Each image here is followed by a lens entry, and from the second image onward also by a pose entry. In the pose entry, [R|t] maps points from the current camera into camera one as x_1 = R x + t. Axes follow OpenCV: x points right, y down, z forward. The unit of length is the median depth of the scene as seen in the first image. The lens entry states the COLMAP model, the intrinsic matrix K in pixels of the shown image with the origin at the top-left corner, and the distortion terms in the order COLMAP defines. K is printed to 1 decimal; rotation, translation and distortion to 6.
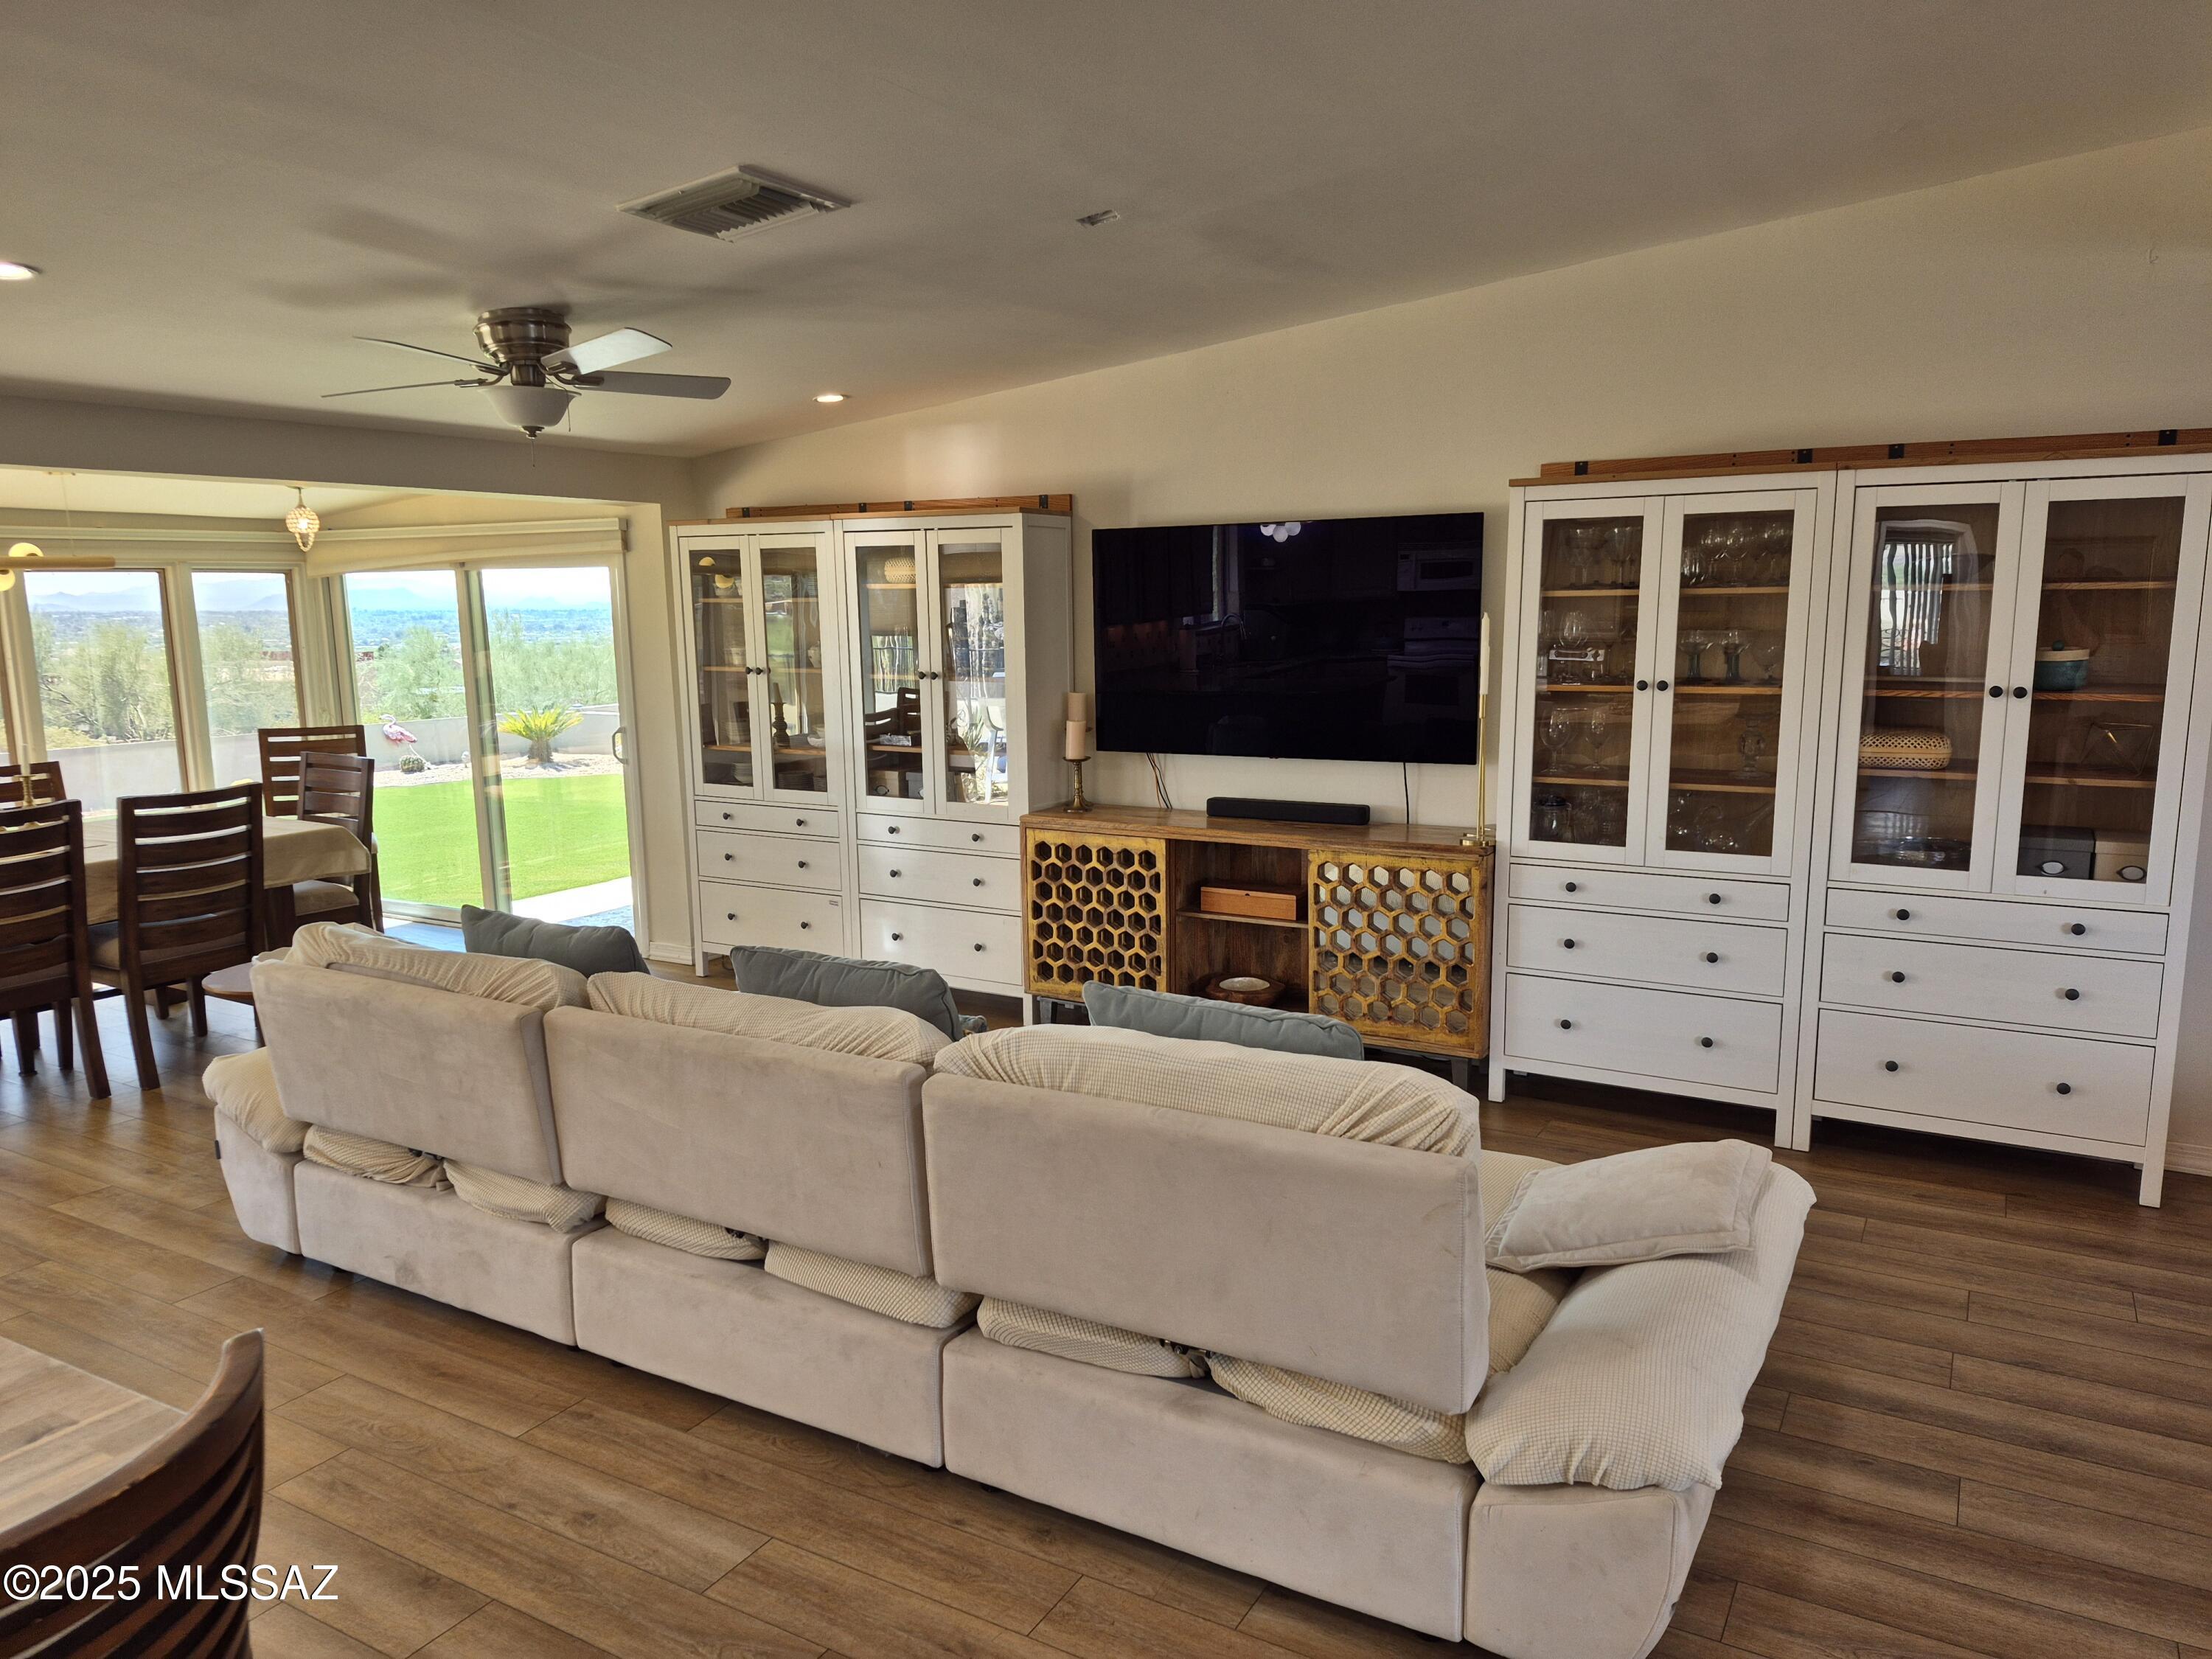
lens RADIAL K [[1528.8, 0, 1084.9], [0, 1528.8, 845.0], [0, 0, 1]] dist [0.088276, -0.097062]
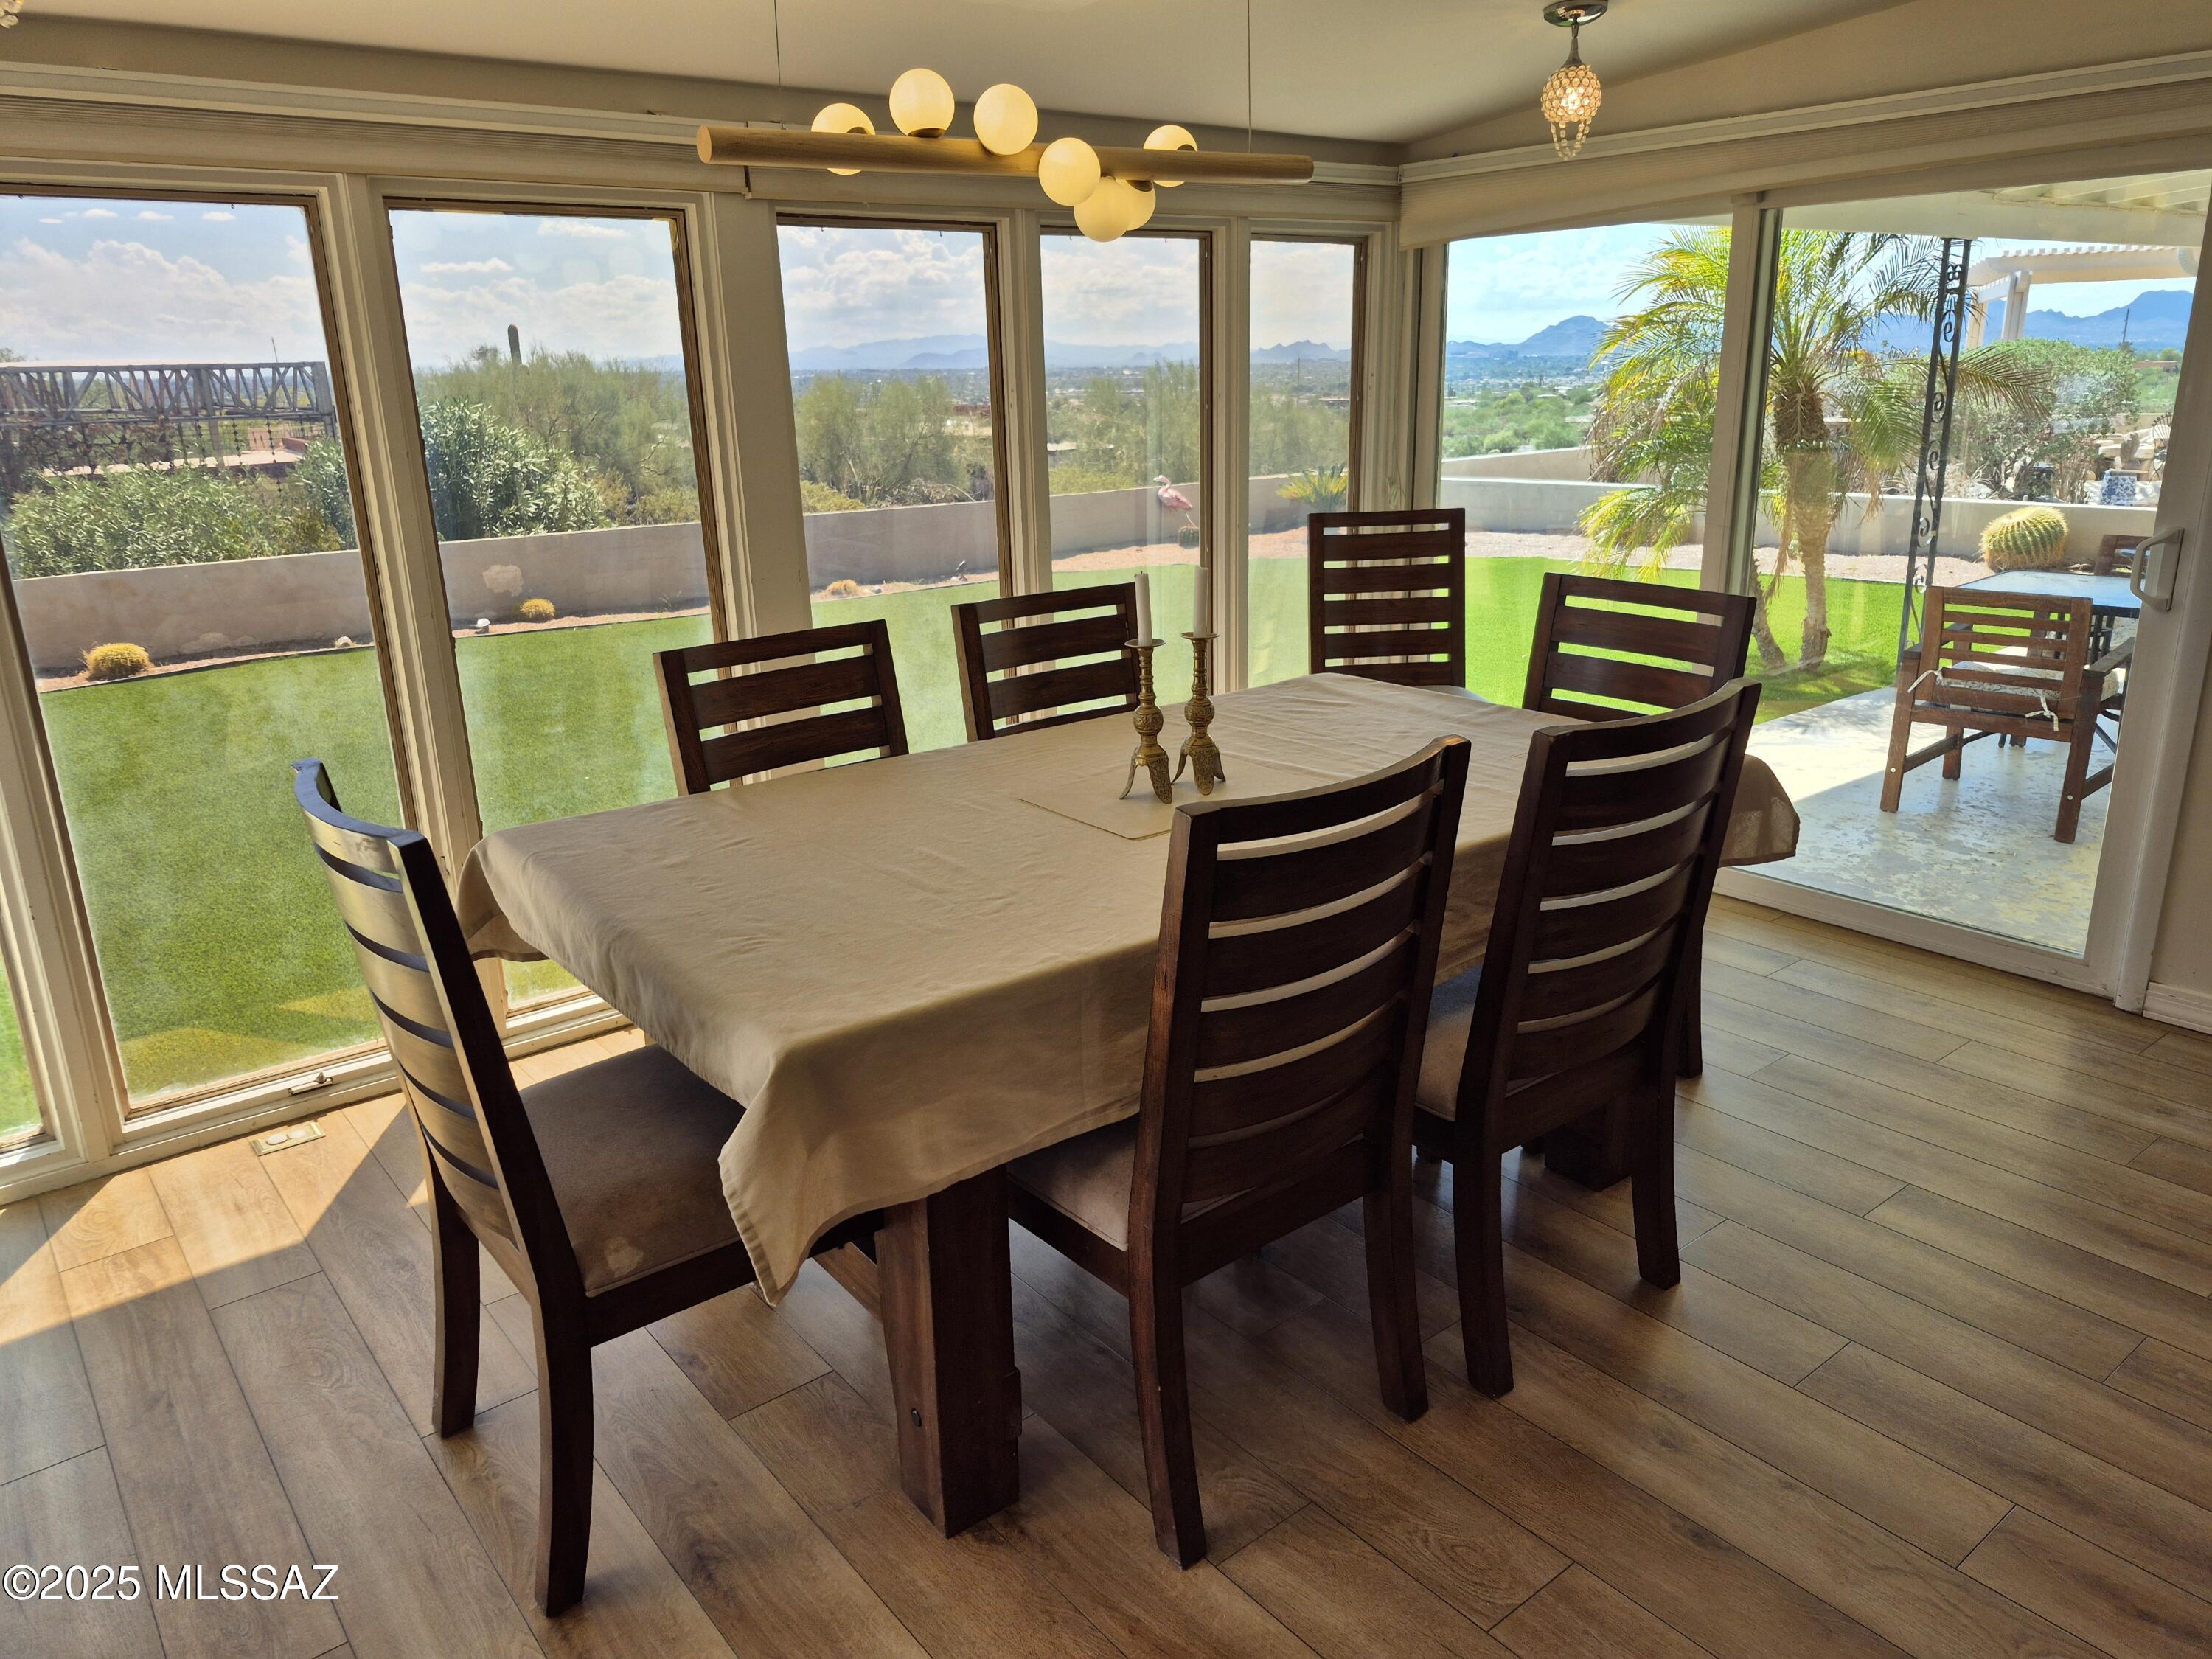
lens RADIAL K [[1528.8, 0, 1101.6], [0, 1528.8, 835.6], [0, 0, 1]] dist [0.088276, -0.097062]
pose [[0.934676, 0.097464, -0.341880, -0.682859], [-0.046652, 0.986995, 0.153833, -0.068781], [0.352427, -0.127835, 0.927067, 0.696869]]
